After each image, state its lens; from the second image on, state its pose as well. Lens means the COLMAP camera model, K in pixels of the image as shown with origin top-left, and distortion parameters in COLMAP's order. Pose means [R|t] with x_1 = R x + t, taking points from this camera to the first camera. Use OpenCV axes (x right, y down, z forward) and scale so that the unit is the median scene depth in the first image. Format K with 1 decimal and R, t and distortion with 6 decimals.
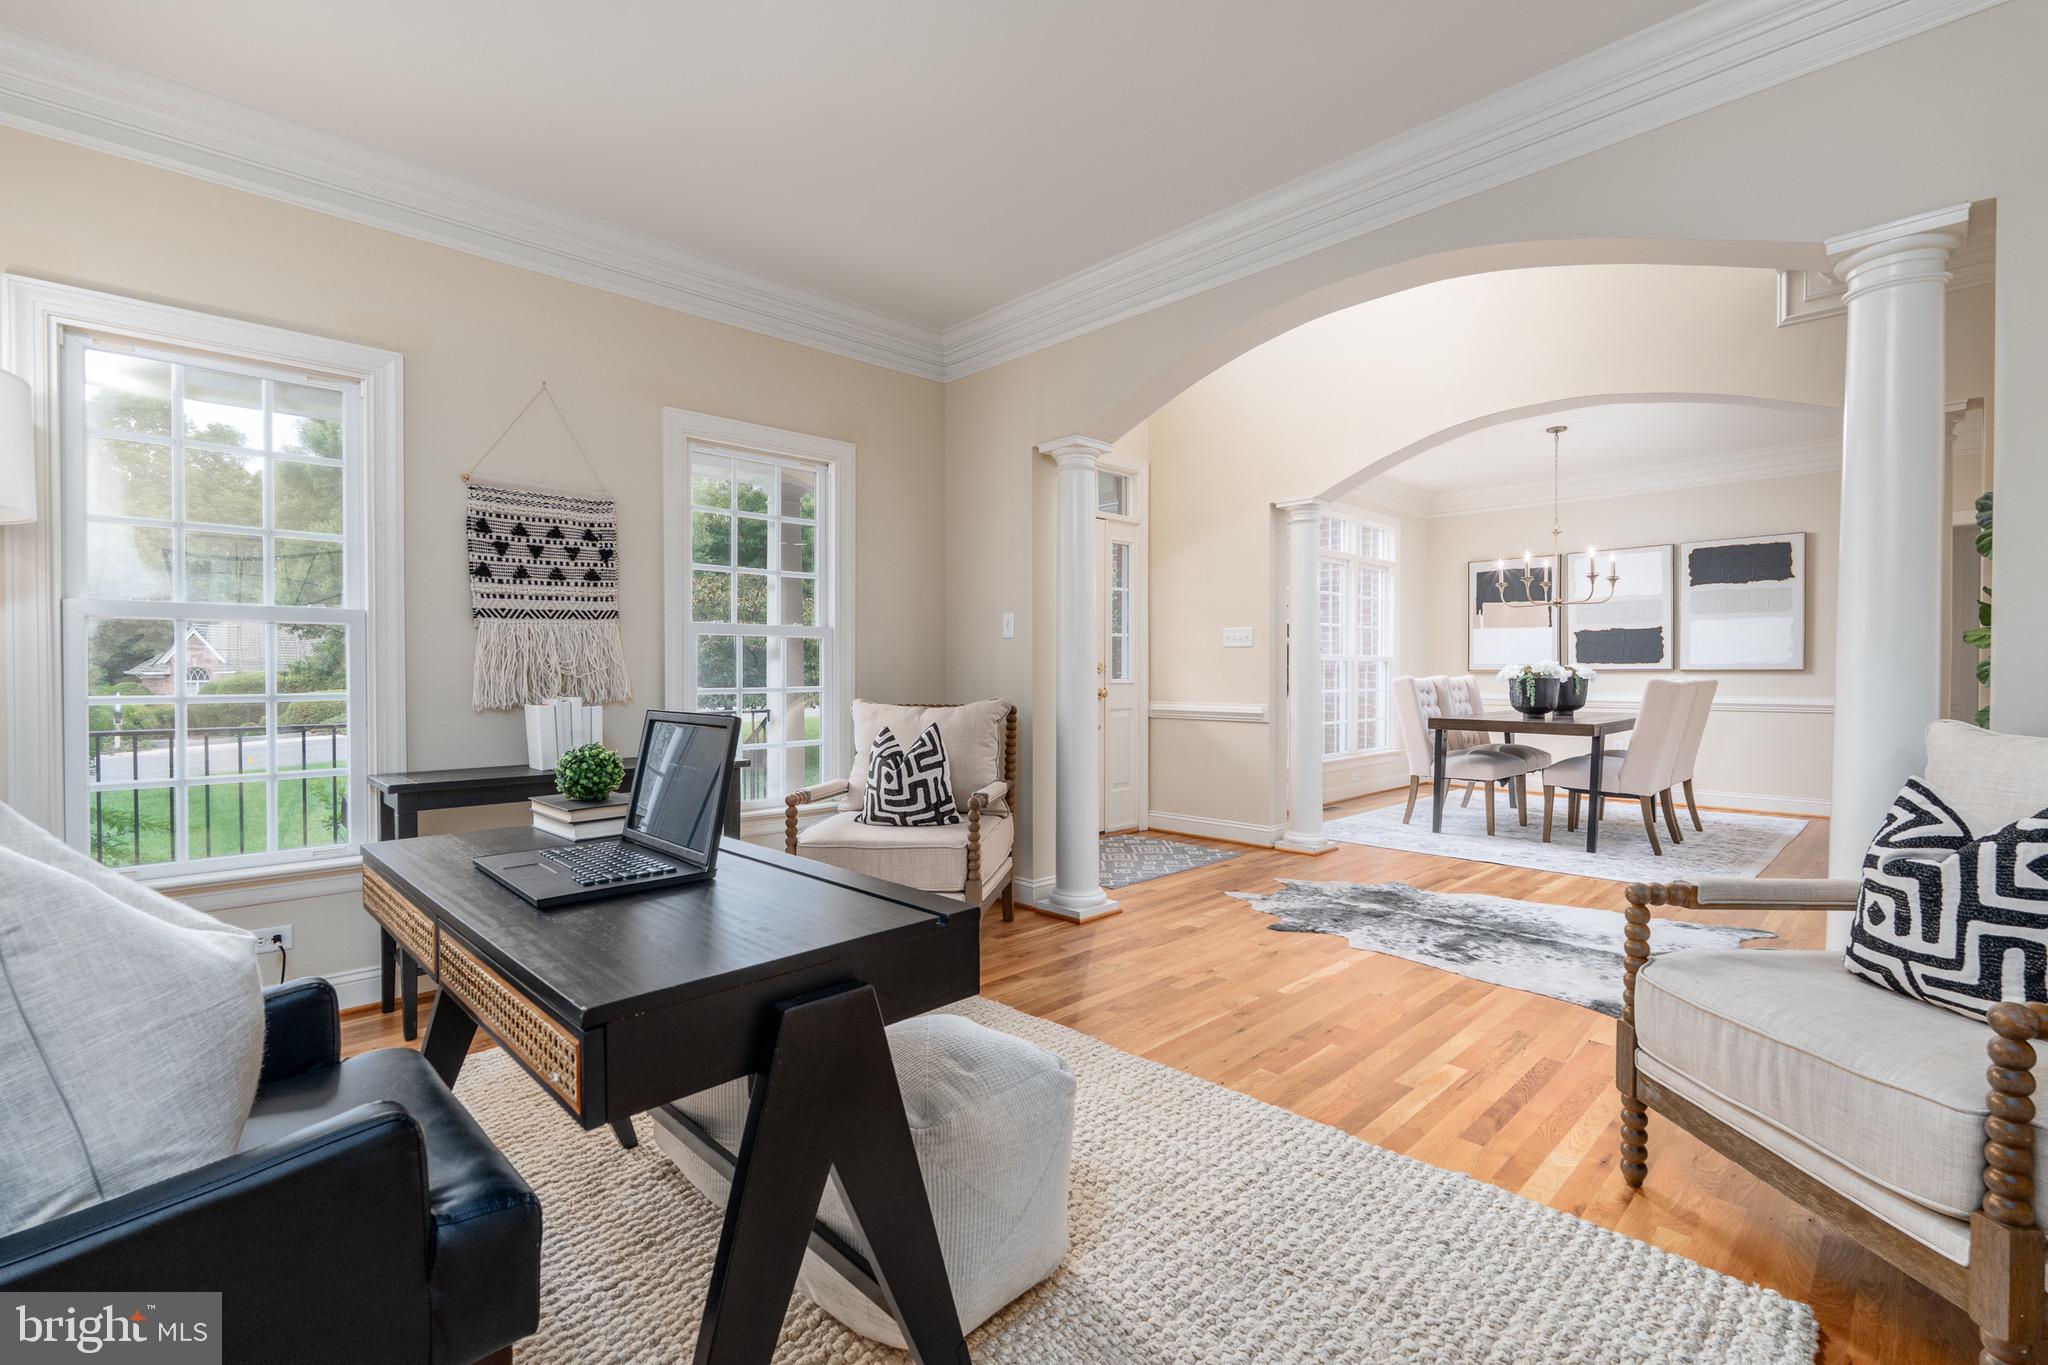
lens RADIAL K [[910.7, 0, 1024.0], [0, 910.7, 682.5], [0, 0, 1]] dist [-0.001511, 0.000006]
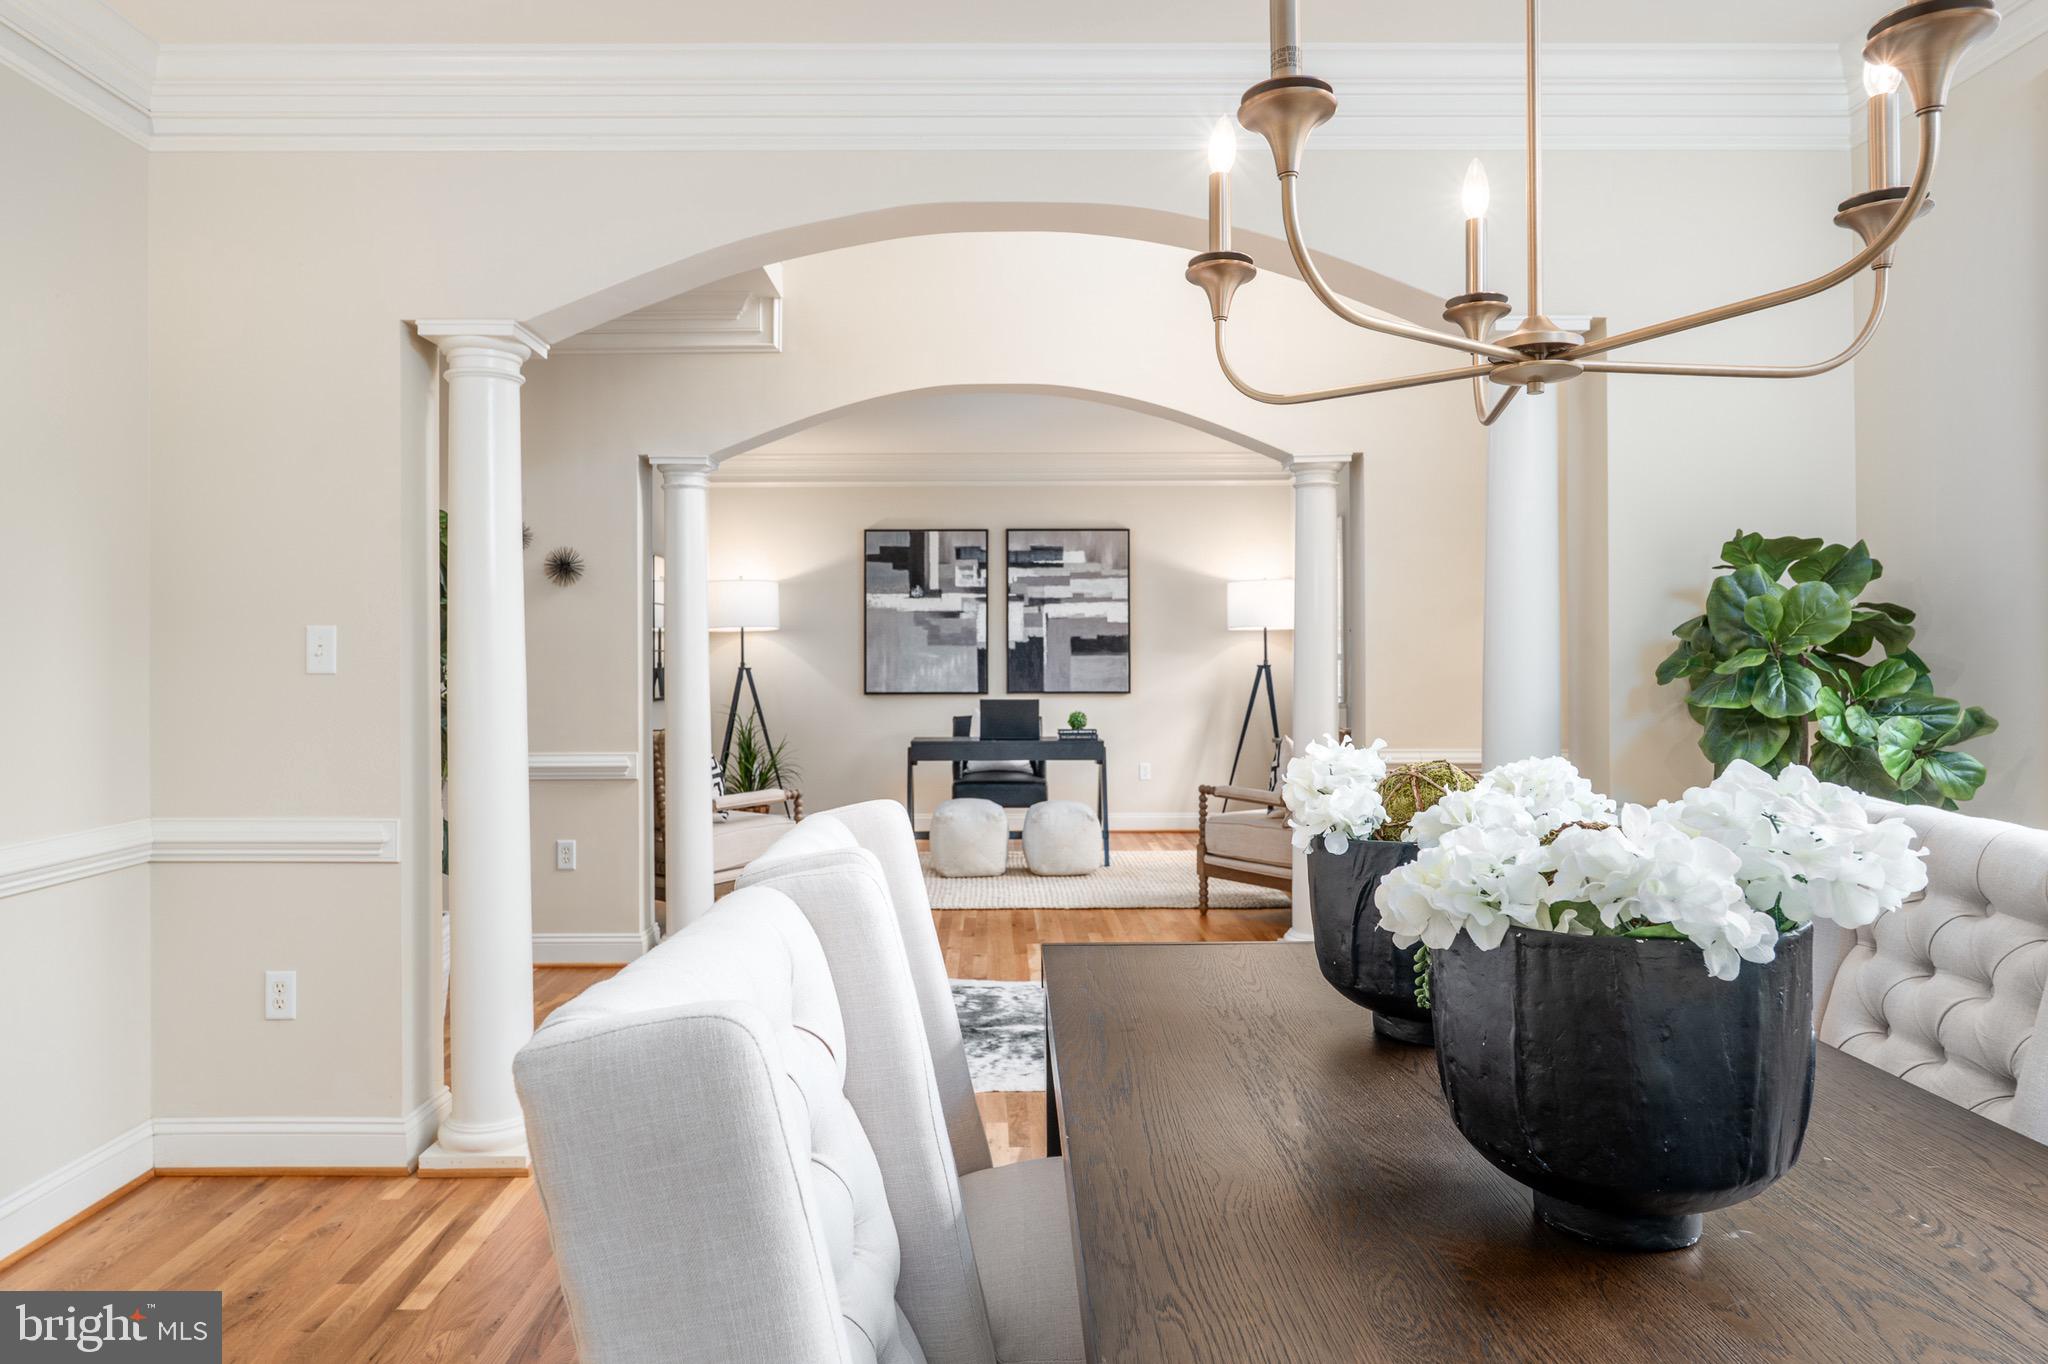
lens RADIAL K [[1230.5, 0, 998.6], [0, 1230.5, 651.8], [0, 0, 1]] dist [0.003521, -0.000099]
pose [[-0.693633, 0.000955, -0.720328, 1.396197], [-0.002105, 0.999992, 0.003354, -0.075298], [0.720326, 0.003843, -0.693625, 1.917736]]
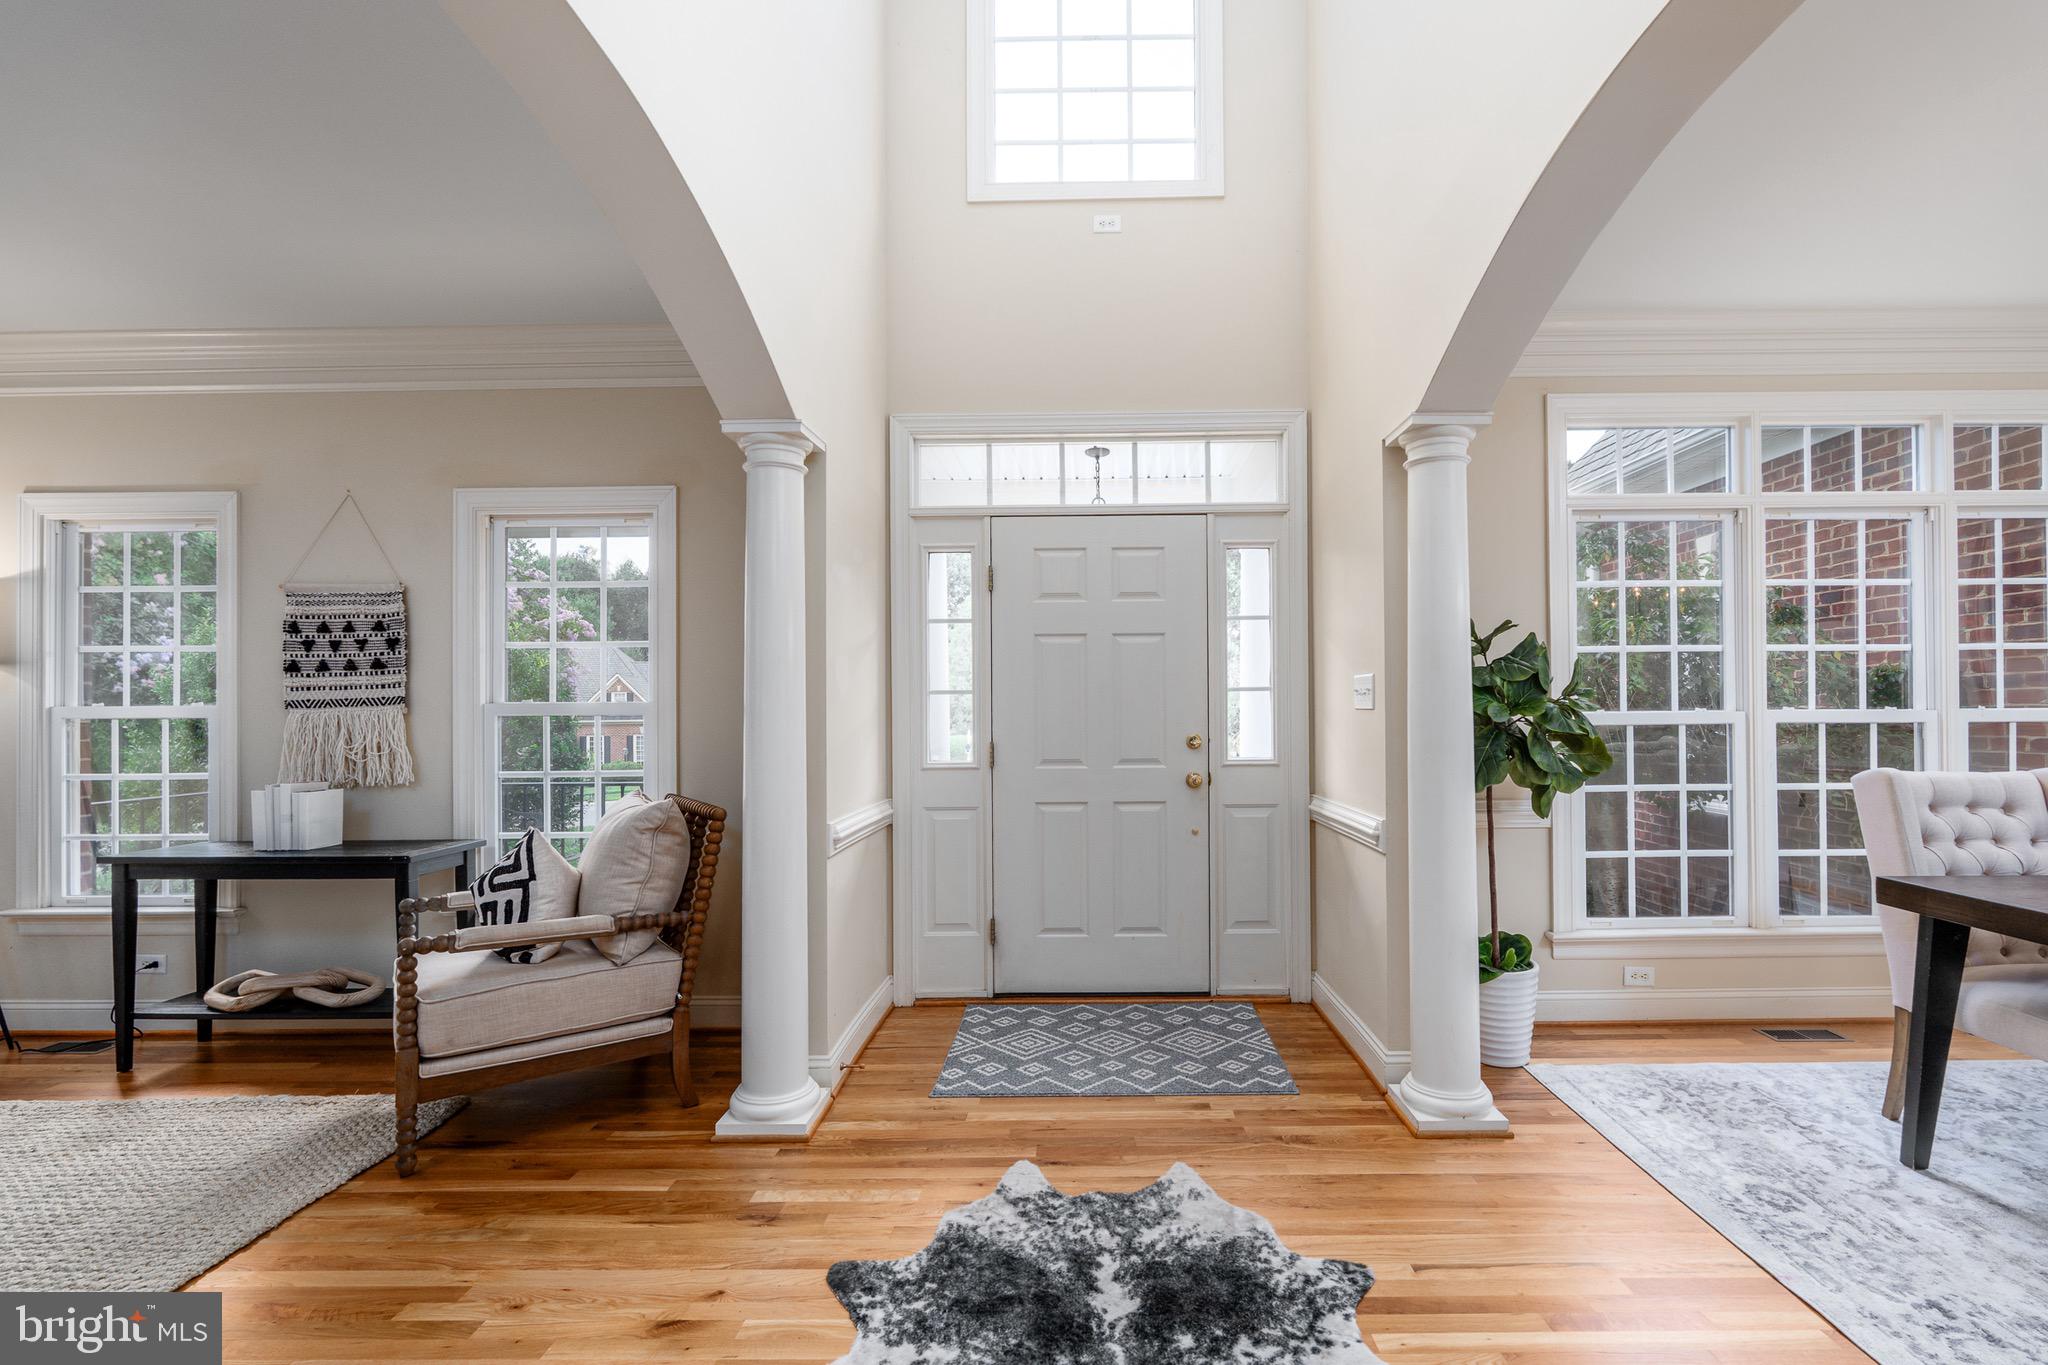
lens RADIAL K [[926.8, 0, 1083.5], [0, 926.8, 703.9], [0, 0, 1]] dist [-0.002526, -0.000583]
pose [[0.714364, -0.009320, -0.699712, 0.823450], [-0.001864, 0.999882, -0.015221, -0.054732], [0.699771, 0.012178, 0.714263, 0.777043]]
